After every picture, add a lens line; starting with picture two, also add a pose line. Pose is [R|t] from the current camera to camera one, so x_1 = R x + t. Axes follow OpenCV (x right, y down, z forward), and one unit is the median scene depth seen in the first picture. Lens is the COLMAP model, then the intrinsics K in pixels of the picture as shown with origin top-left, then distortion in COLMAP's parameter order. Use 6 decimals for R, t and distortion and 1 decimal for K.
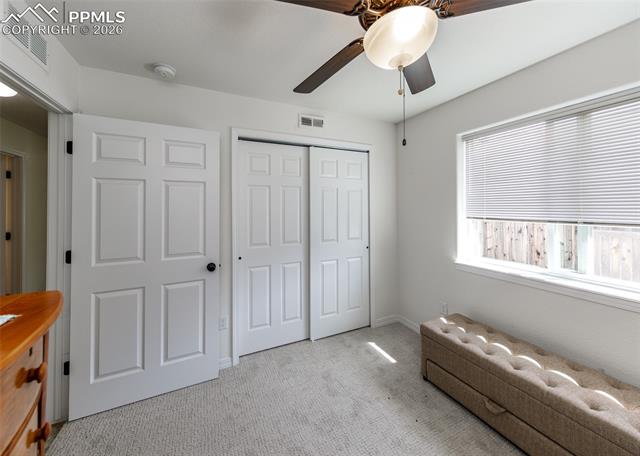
lens RADIAL K [[235.6, 0, 320.2], [0, 235.6, 201.8], [0, 0, 1]] dist [0.000042, -0.000034]
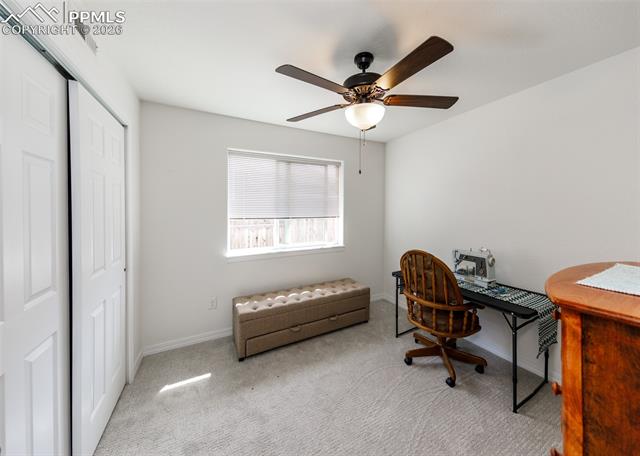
lens RADIAL K [[228.9, 0, 321.8], [0, 228.9, 214.4], [0, 0, 1]] dist [0.000198, -0.000017]
pose [[-0.034401, -0.008944, 0.999368, -0.667885], [-0.017950, 0.999804, 0.008330, 0.030081], [-0.999247, -0.017652, -0.034555, 0.661311]]
